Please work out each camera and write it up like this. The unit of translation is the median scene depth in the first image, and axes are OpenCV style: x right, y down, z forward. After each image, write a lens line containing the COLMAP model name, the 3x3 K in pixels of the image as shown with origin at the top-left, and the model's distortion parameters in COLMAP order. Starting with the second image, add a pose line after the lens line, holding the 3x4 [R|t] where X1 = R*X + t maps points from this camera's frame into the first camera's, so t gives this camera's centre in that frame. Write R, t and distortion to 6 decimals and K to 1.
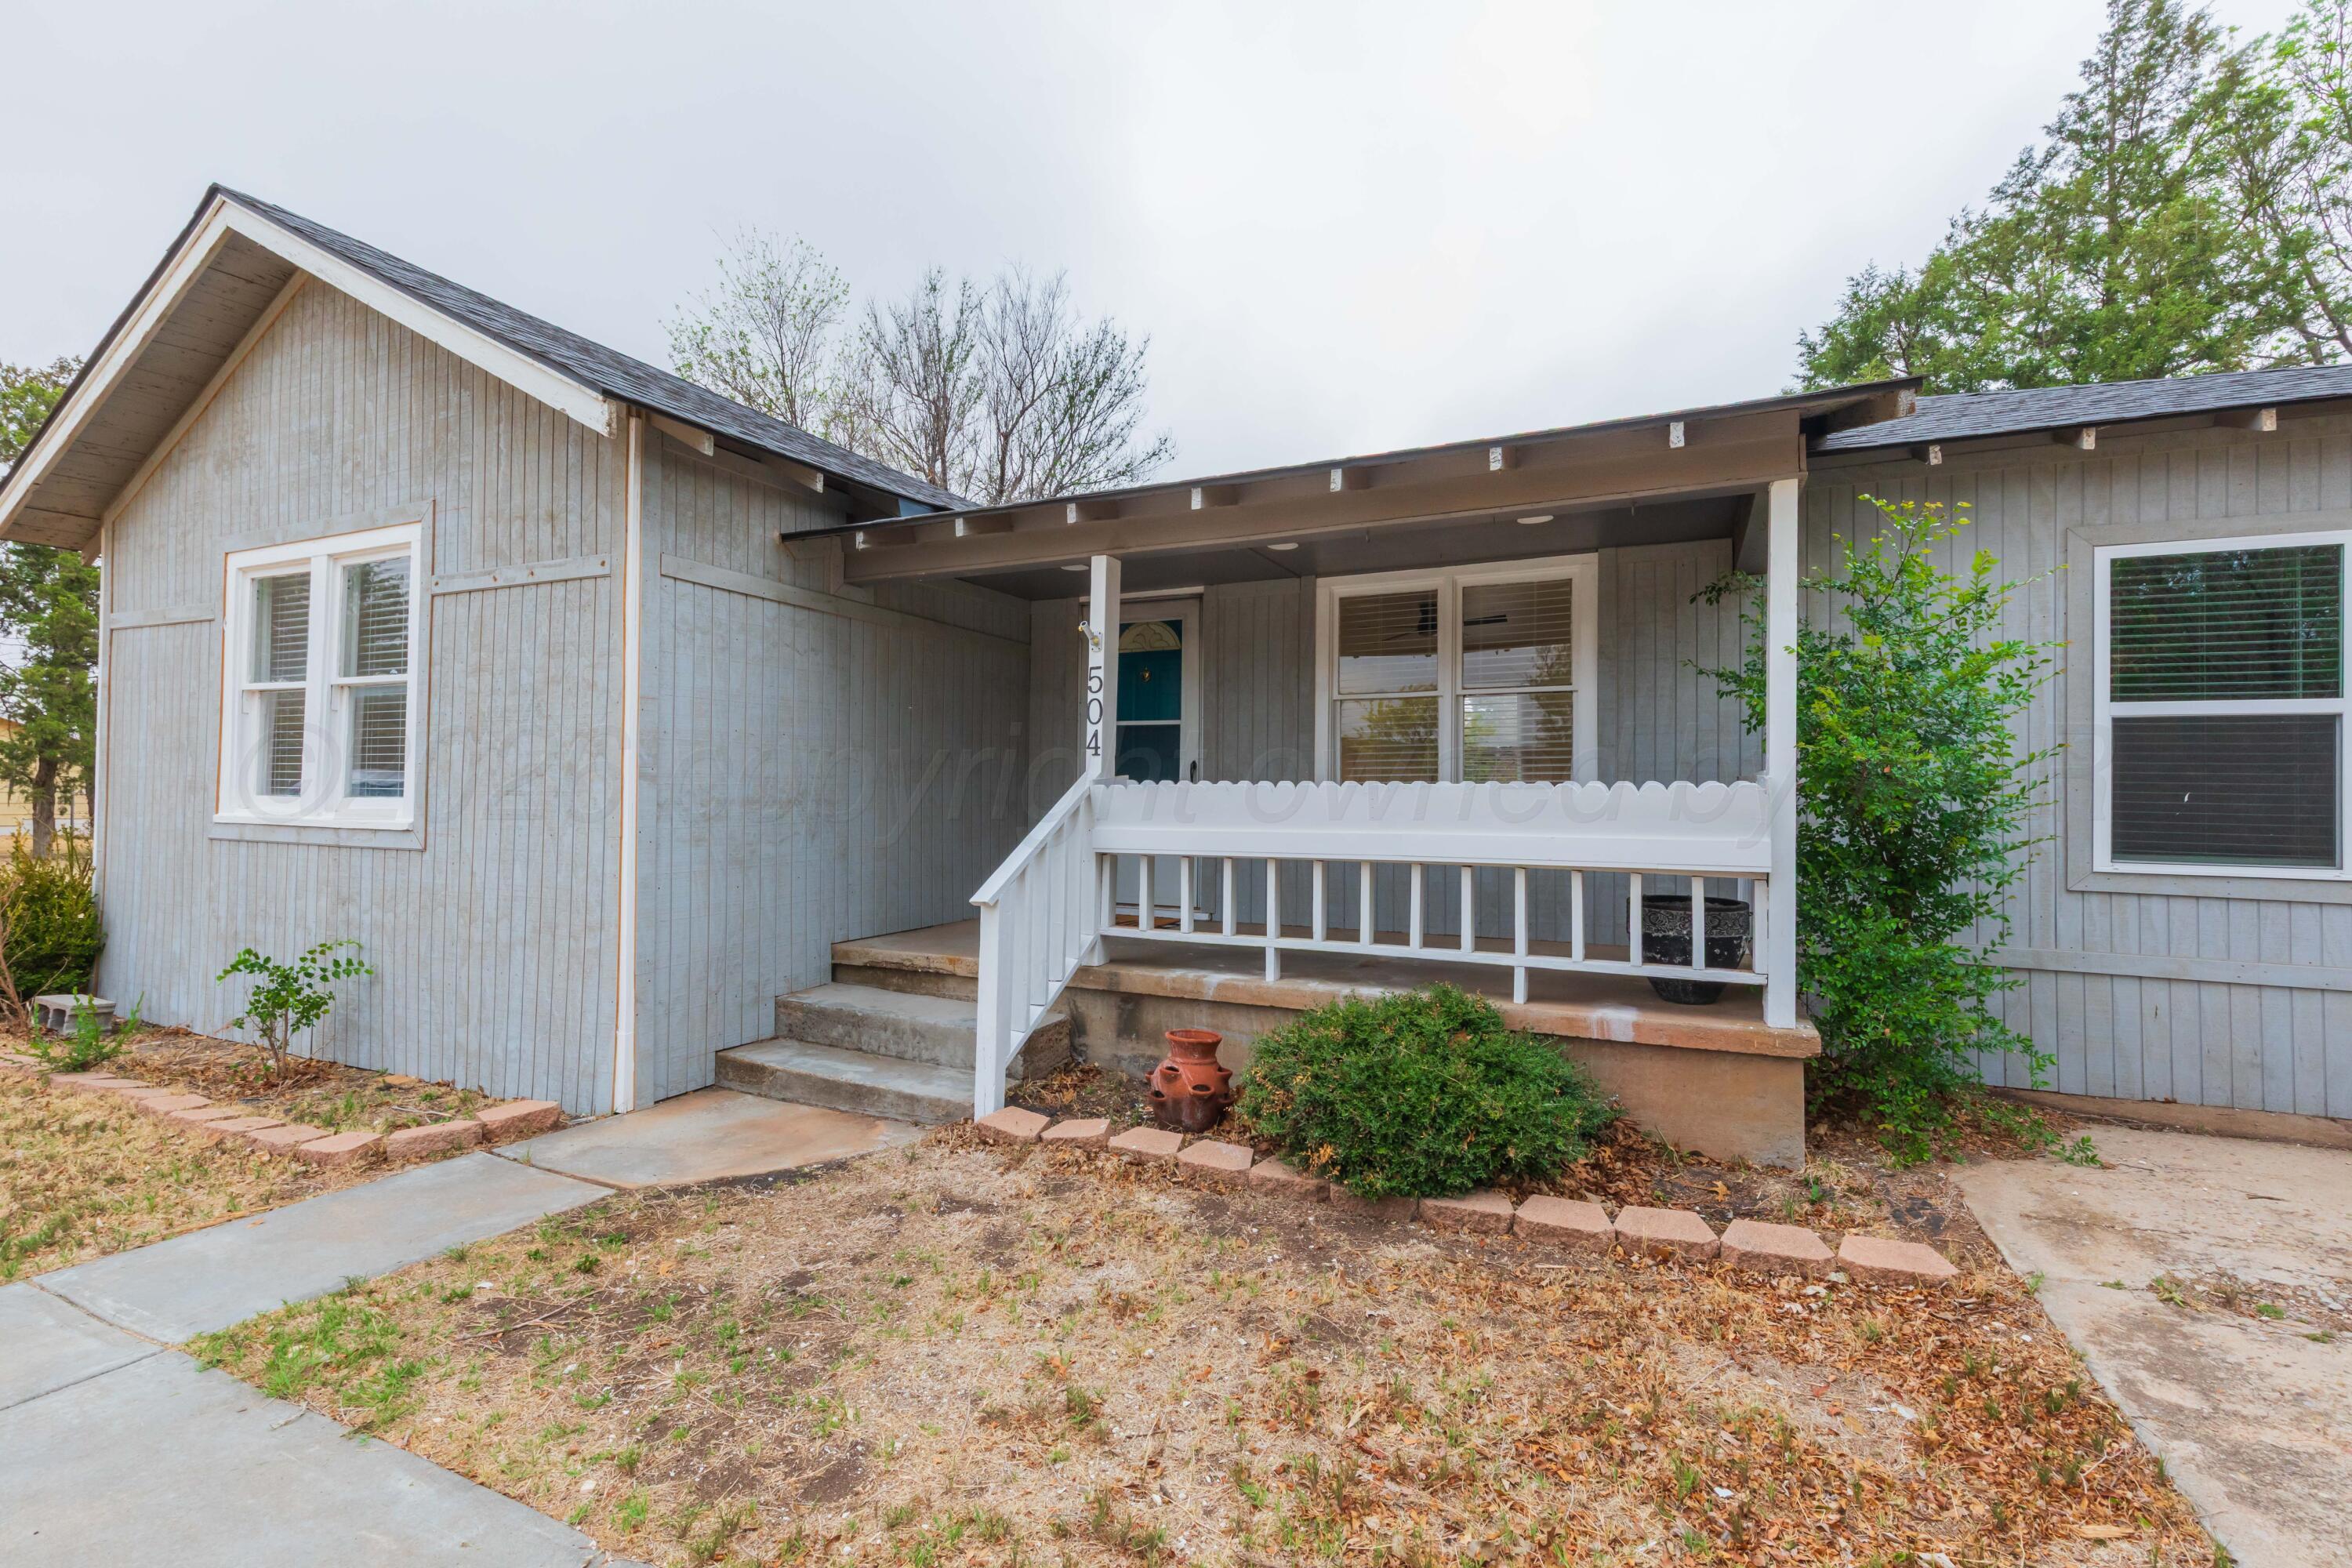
lens RADIAL K [[1072.0, 0, 1177.3], [0, 1072.0, 778.8], [0, 0, 1]] dist [0.007878, -0.001188]
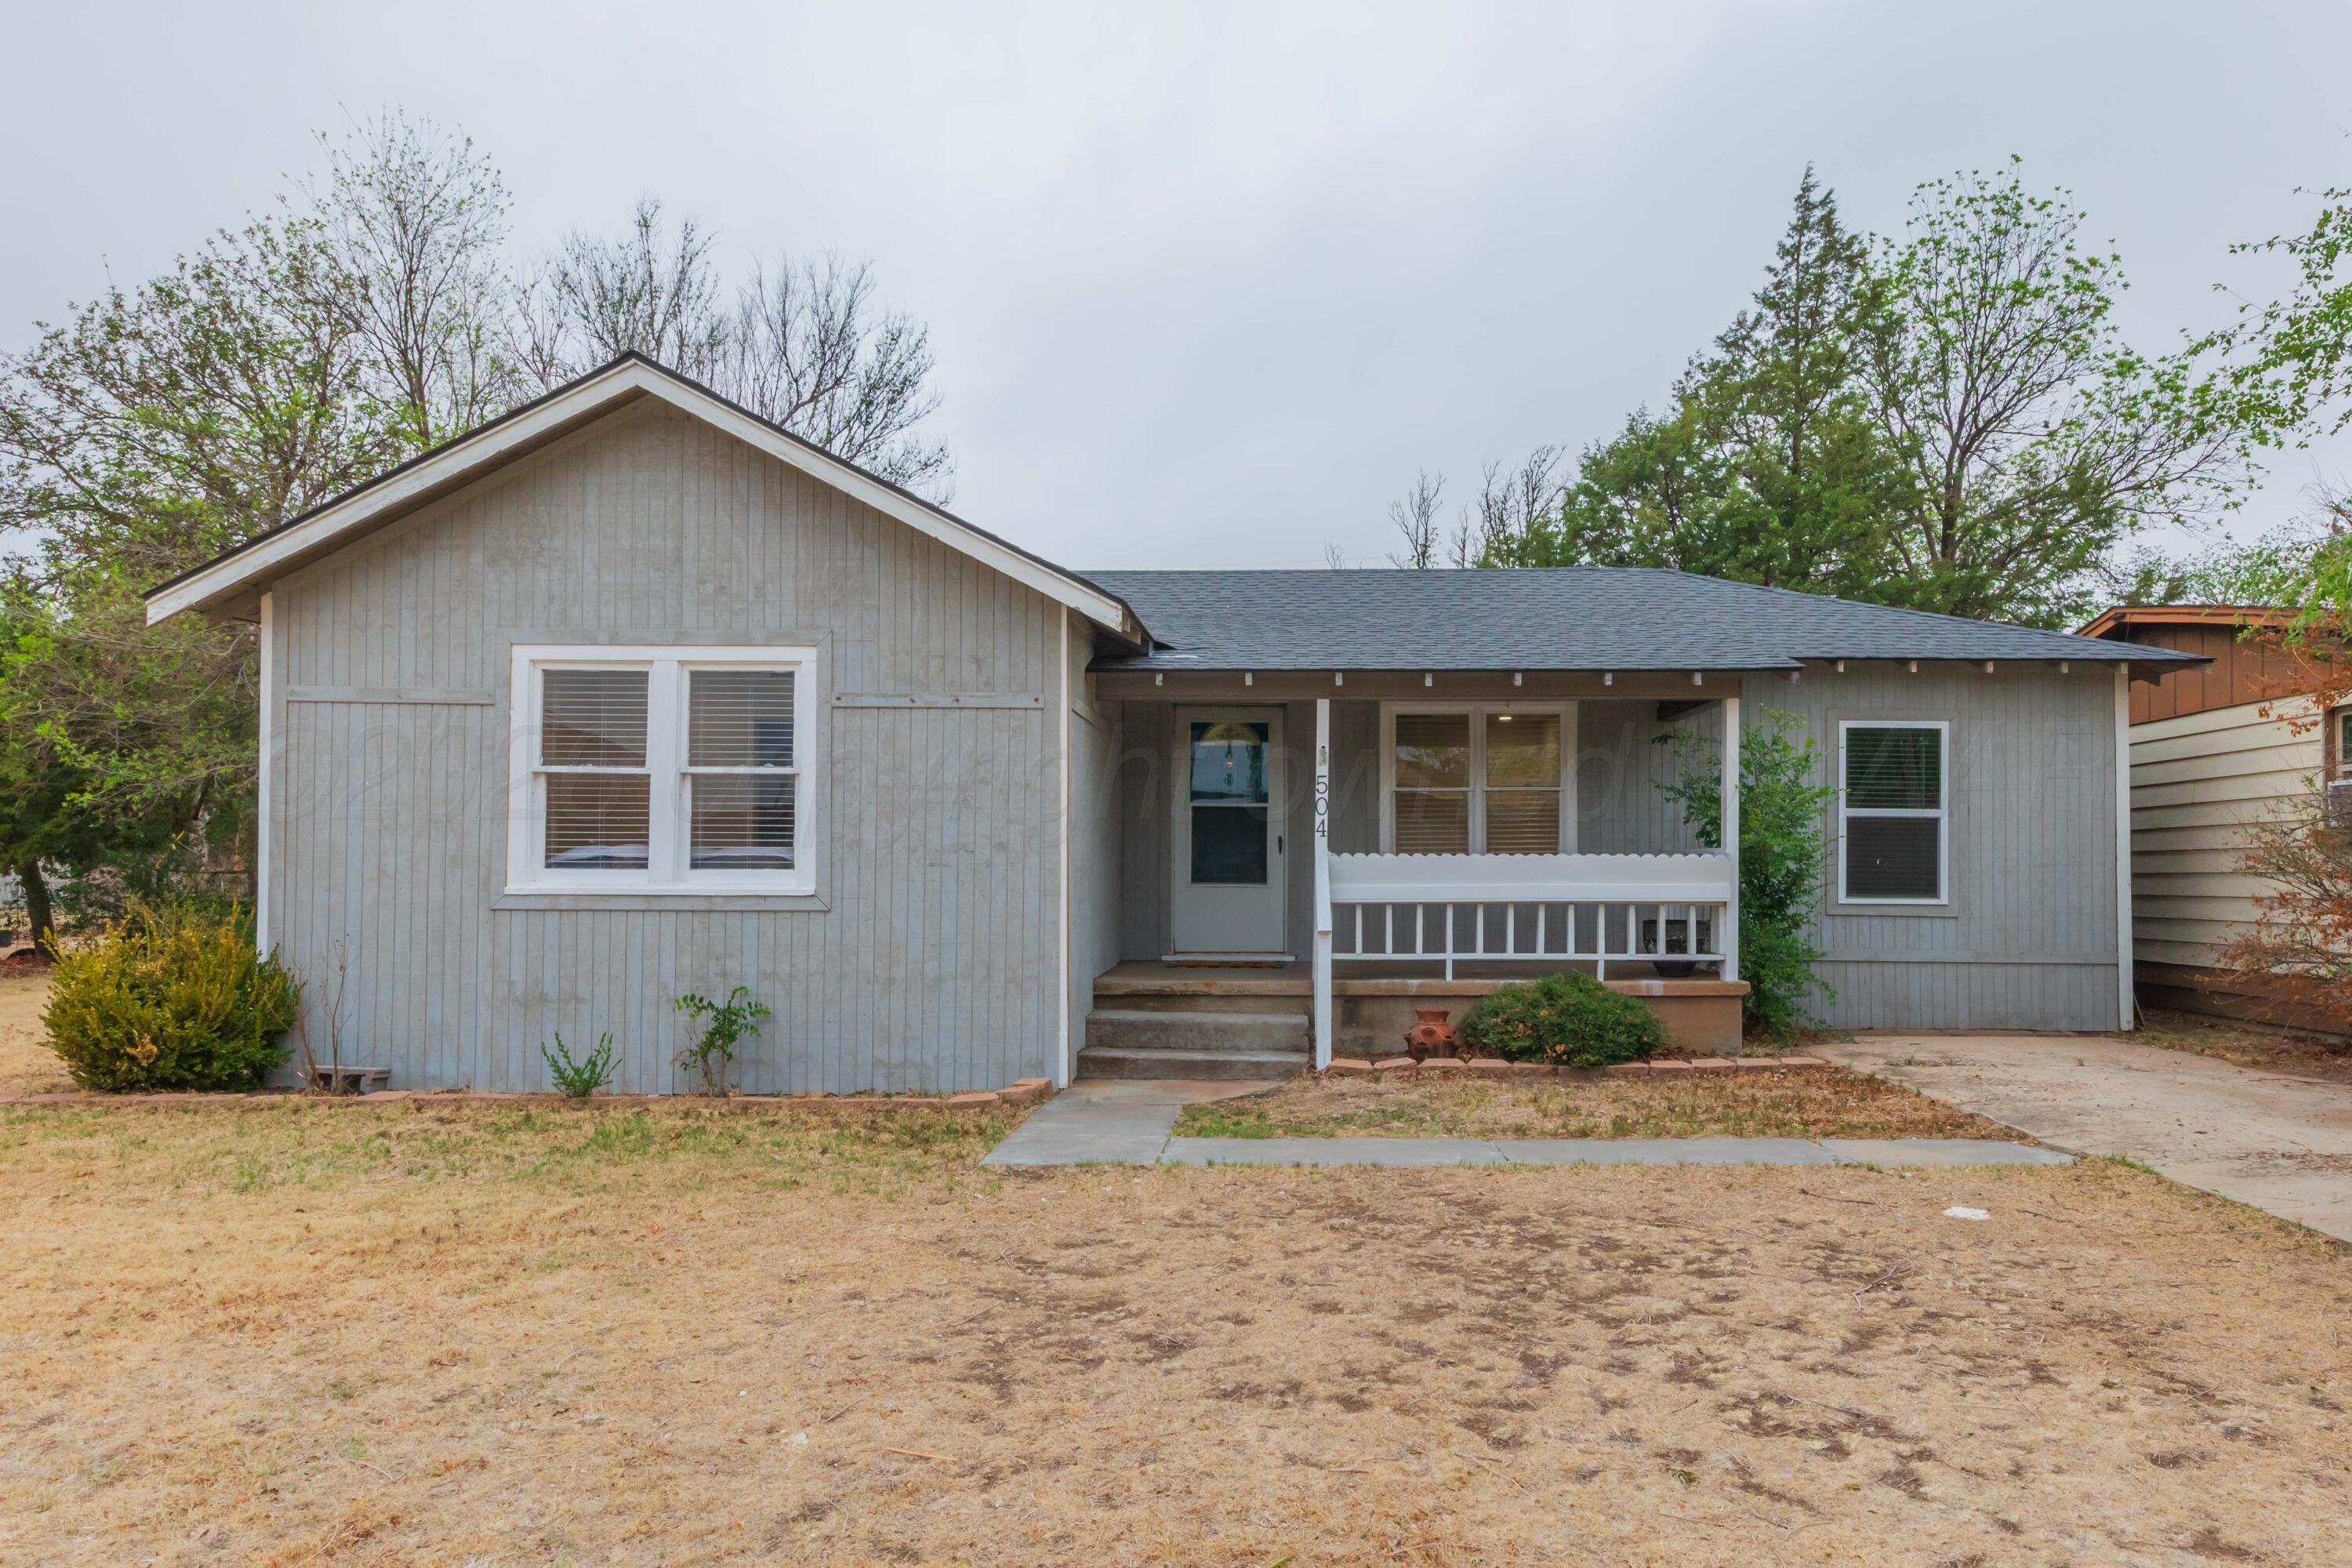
lens RADIAL K [[1561.1, 0, 1317.0], [0, 1561.1, 844.1], [0, 0, 1]] dist [0.015627, -0.011548]
pose [[0.900277, -0.000458, 0.435318, -1.075062], [-0.001427, 0.999991, 0.004002, -0.021339], [-0.435316, -0.004224, 0.900268, -0.970818]]
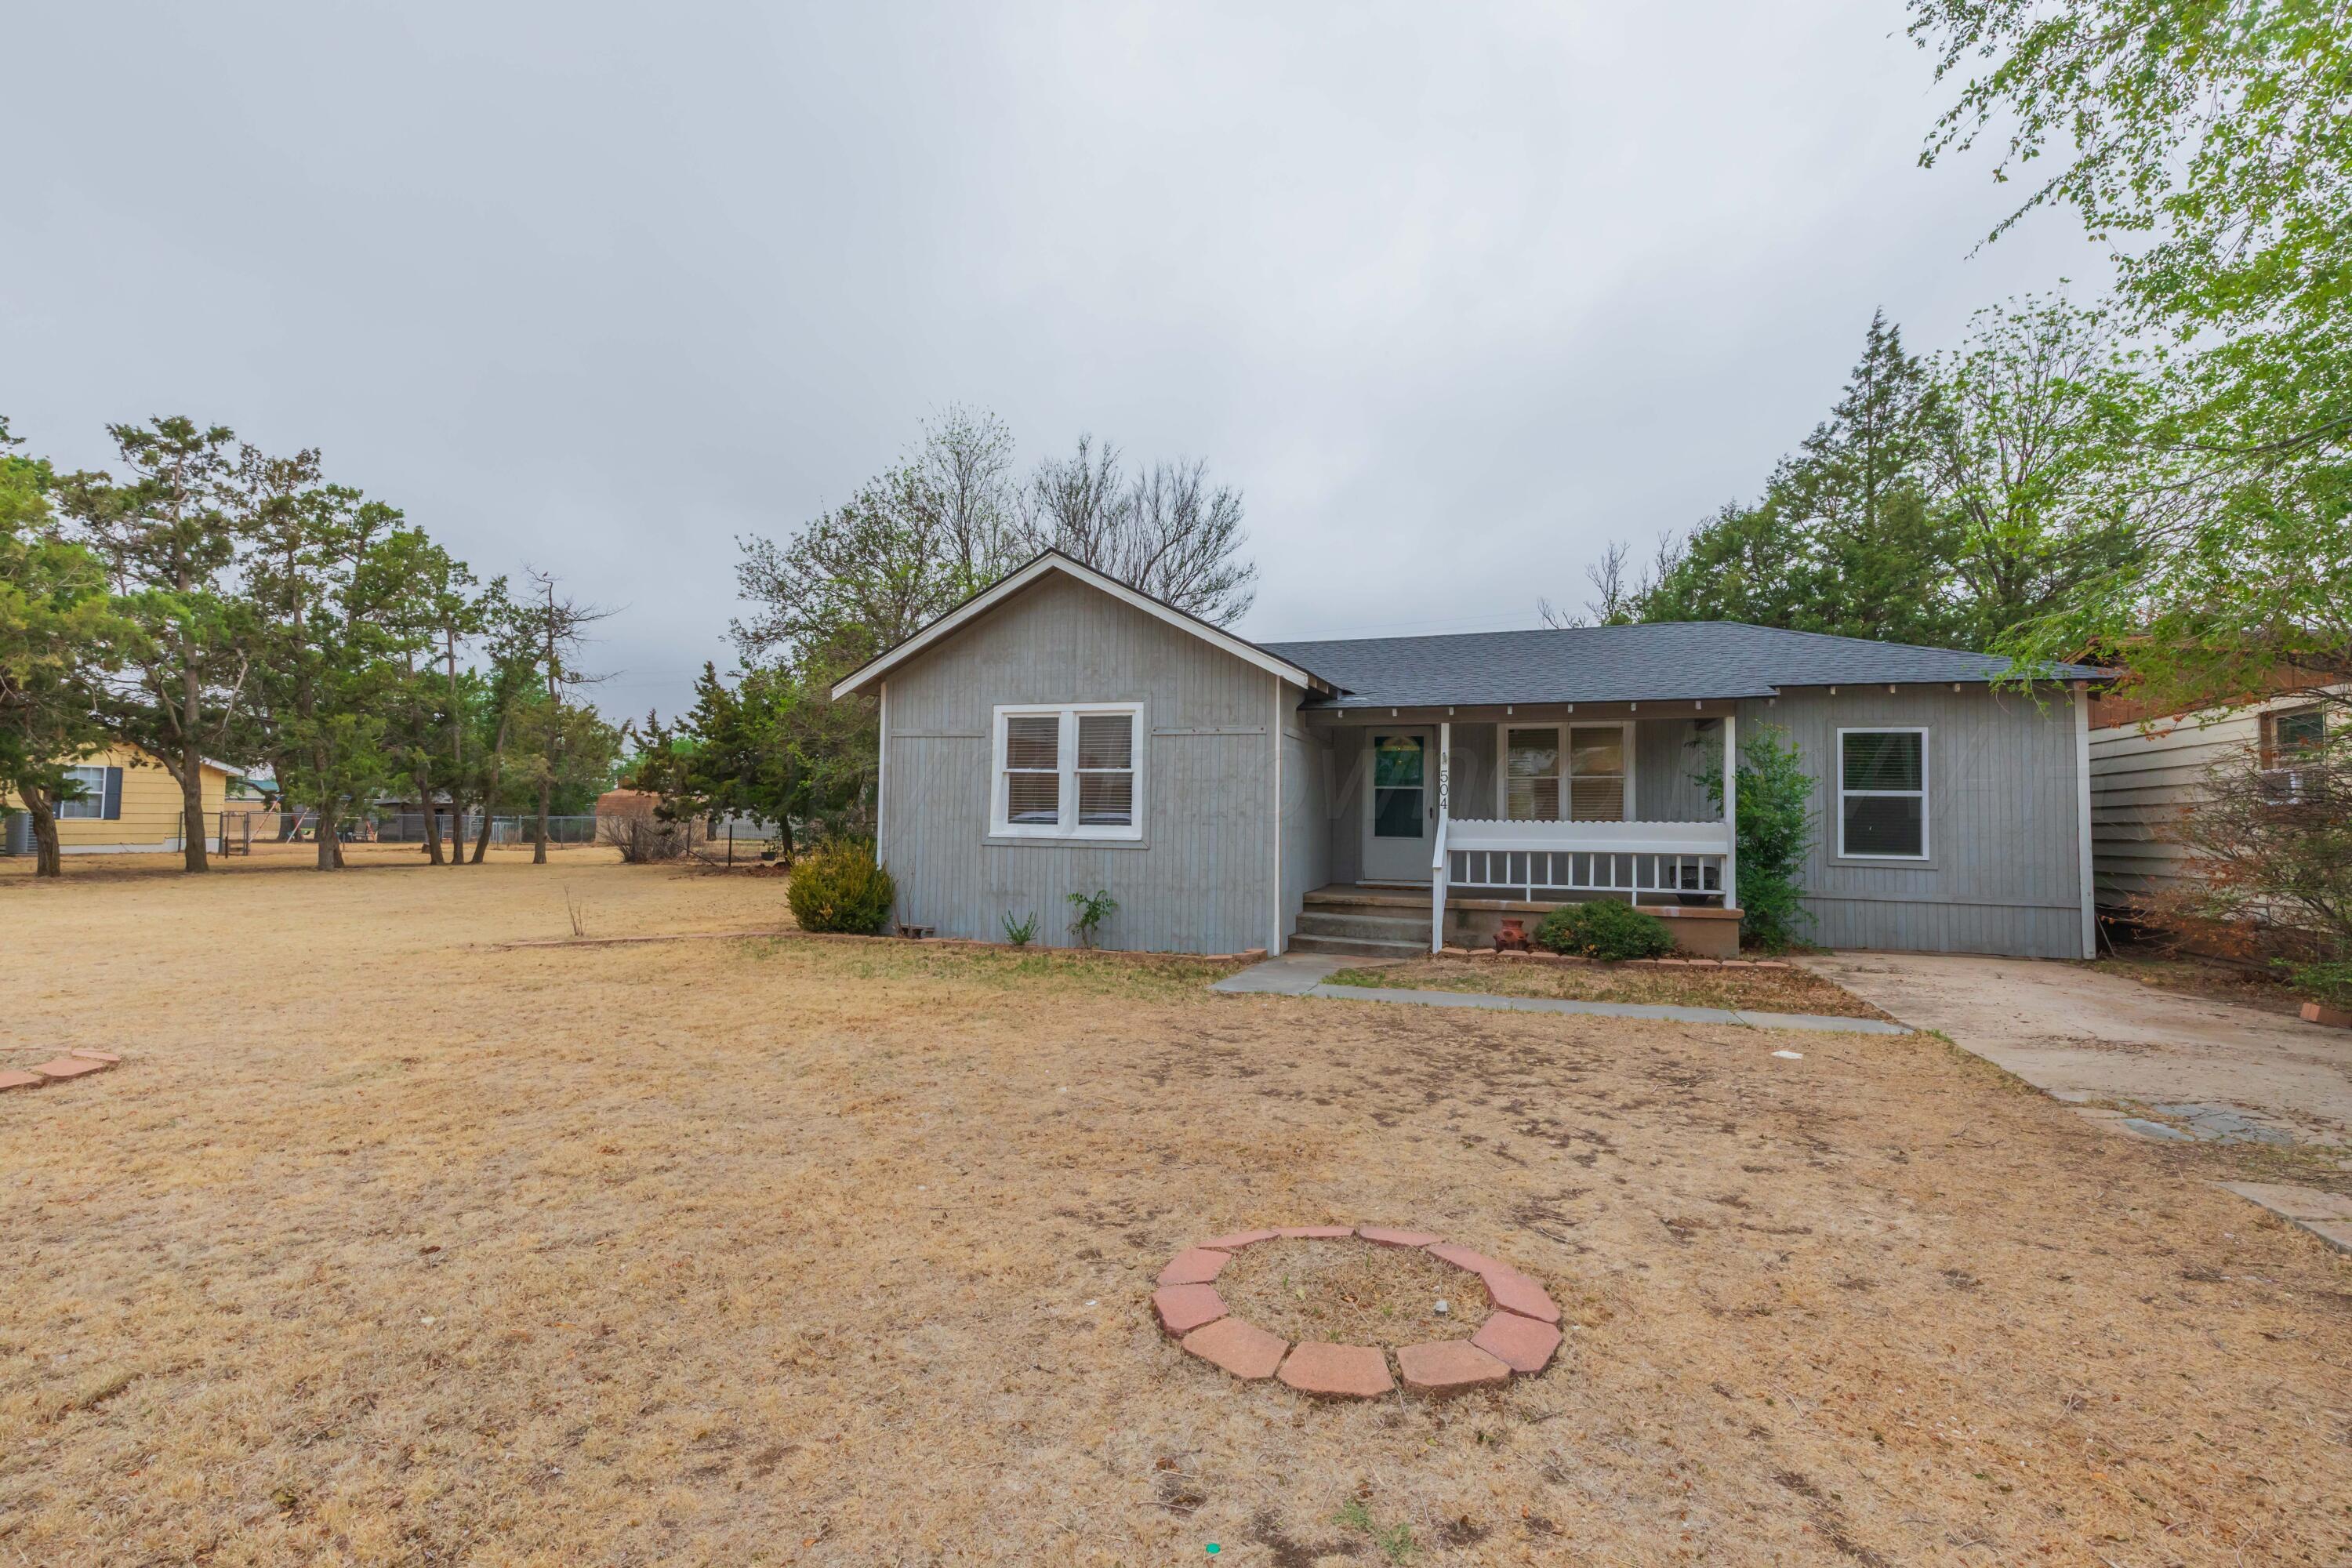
lens RADIAL K [[1072.0, 0, 1180.0], [0, 1072.0, 775.5], [0, 0, 1]] dist [0.007878, -0.001188]
pose [[0.993267, 0.008746, 0.115521, -0.980569], [-0.005974, 0.999686, -0.024321, -0.035985], [-0.115697, 0.023467, 0.993007, -1.338779]]
